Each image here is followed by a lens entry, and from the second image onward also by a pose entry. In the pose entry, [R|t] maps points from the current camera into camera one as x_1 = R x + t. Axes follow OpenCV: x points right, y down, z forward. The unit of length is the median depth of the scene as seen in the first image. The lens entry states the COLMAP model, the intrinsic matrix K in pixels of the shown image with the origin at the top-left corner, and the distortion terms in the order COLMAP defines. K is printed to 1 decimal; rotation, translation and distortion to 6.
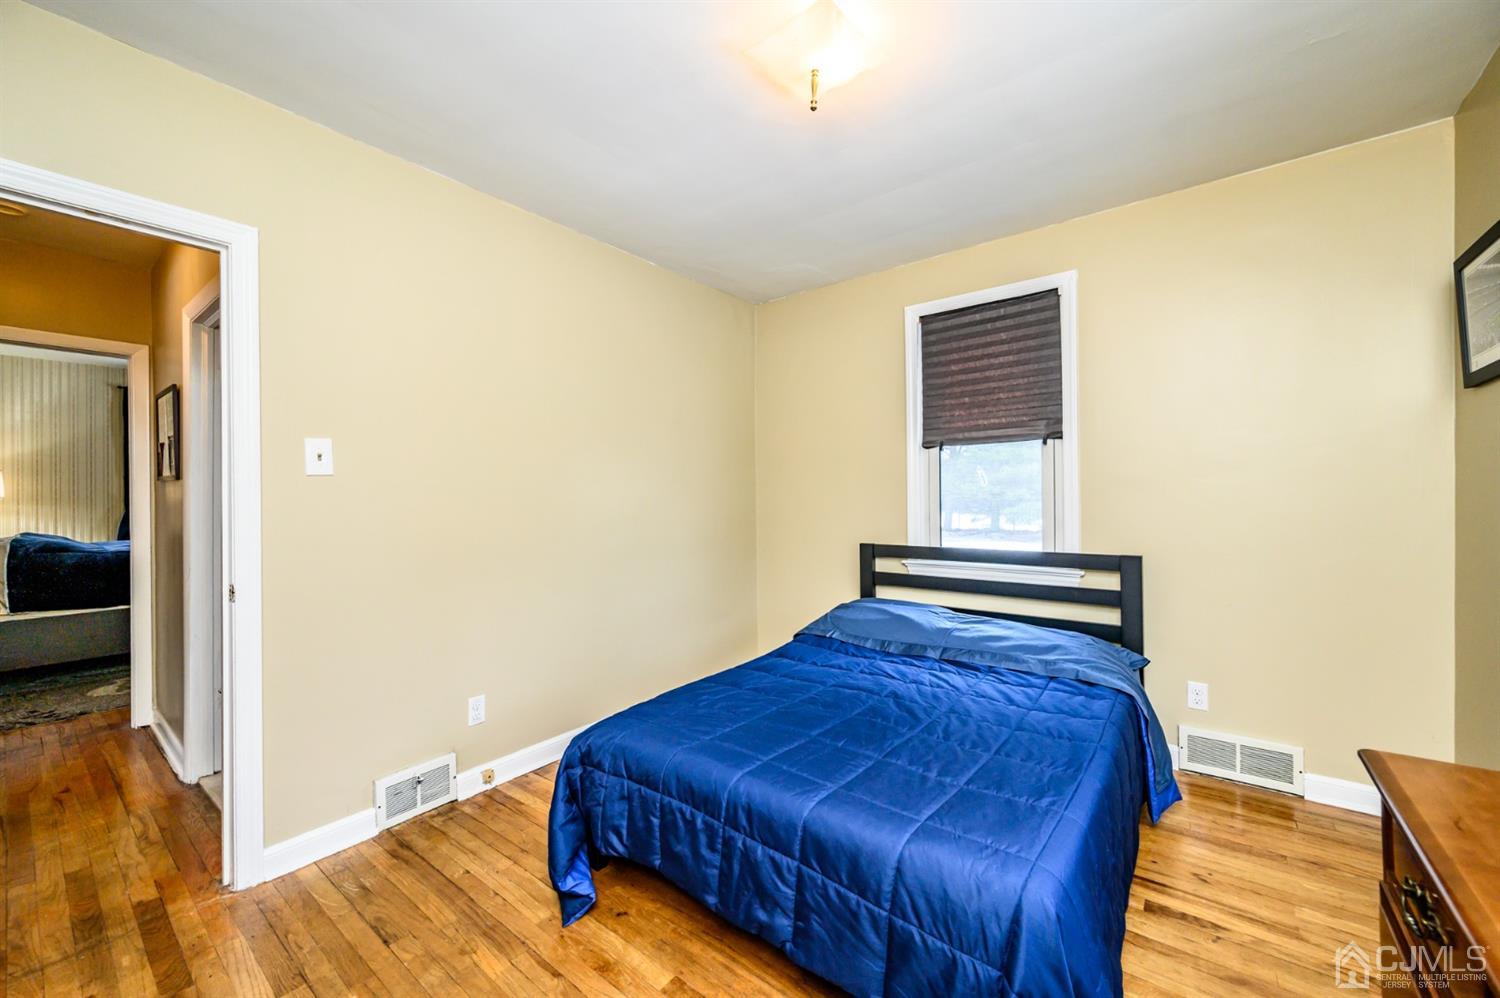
lens RADIAL K [[588.9, 0, 743.3], [0, 588.9, 499.3], [0, 0, 1]] dist [0.000411, 0.000066]
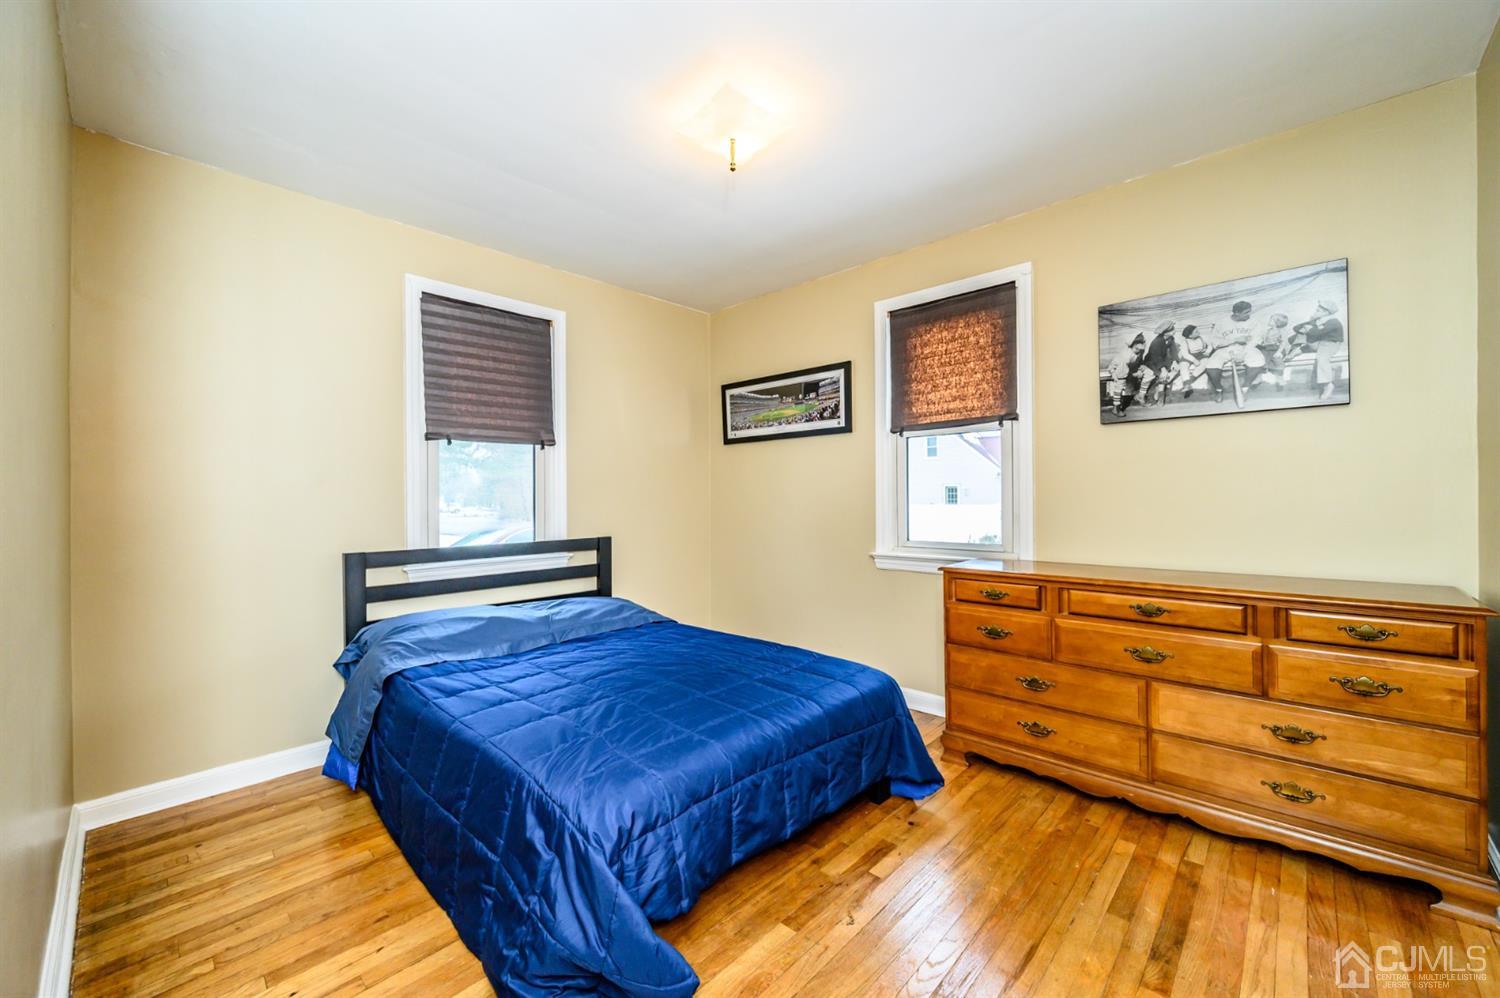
lens RADIAL K [[588.9, 0, 752.1], [0, 588.9, 495.0], [0, 0, 1]] dist [0.000411, 0.000066]
pose [[0.082374, 0.009629, 0.996555, -0.613907], [0.008735, 0.999908, -0.010384, 0.013615], [-0.996563, 0.009560, 0.082283, 0.482279]]
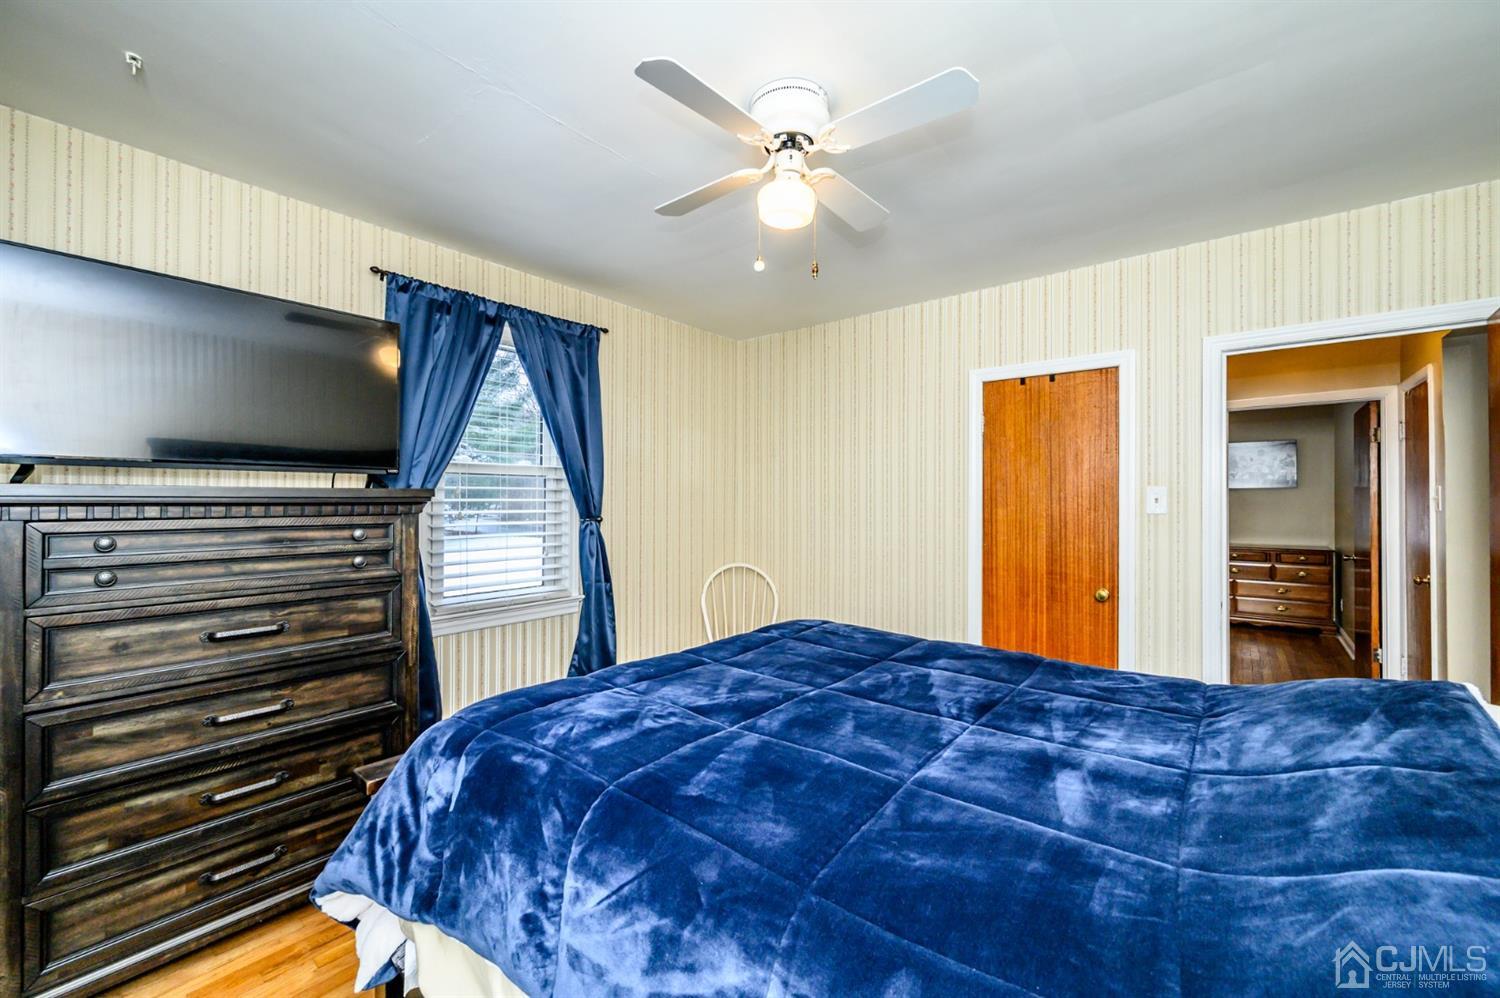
lens RADIAL K [[588.9, 0, 751.0], [0, 588.9, 502.9], [0, 0, 1]] dist [0.000411, 0.000066]
pose [[0.007262, 0.009735, 0.999926, -1.550191], [-0.006720, 0.999931, -0.009686, -0.001809], [-0.999951, -0.006649, 0.007327, 1.364234]]
